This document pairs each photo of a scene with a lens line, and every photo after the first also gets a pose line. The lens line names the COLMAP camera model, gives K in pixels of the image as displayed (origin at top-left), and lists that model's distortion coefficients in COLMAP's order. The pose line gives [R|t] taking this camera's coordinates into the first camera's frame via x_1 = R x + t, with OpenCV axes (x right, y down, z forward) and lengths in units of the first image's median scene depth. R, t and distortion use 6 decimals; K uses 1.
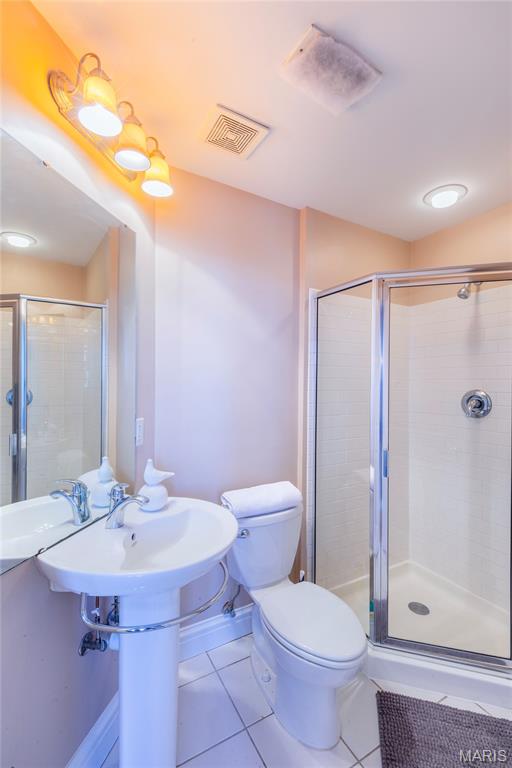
lens RADIAL K [[352.2, 0, 253.1], [0, 352.2, 381.9], [0, 0, 1]] dist [0.012694, -0.002642]
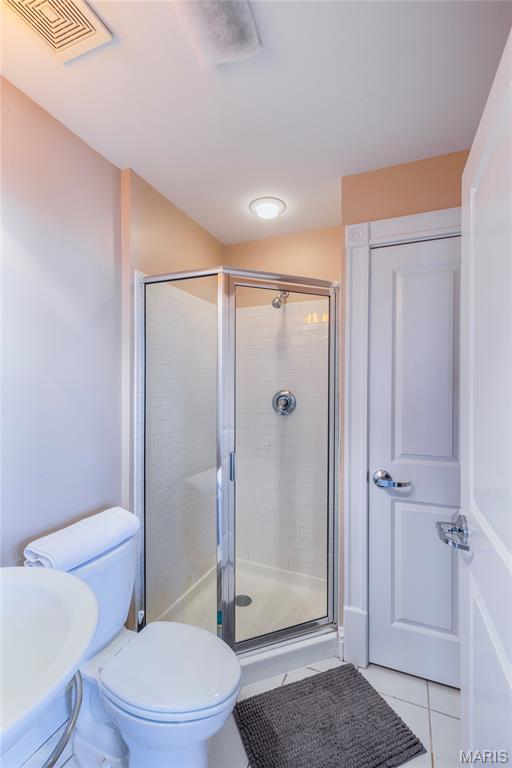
lens RADIAL K [[352.2, 0, 257.5], [0, 352.2, 391.1], [0, 0, 1]] dist [0.012694, -0.002642]
pose [[0.784413, -0.010560, 0.620148, -0.137000], [-0.001928, 0.999809, 0.019464, 0.002986], [-0.620235, -0.016464, 0.784243, 0.169006]]
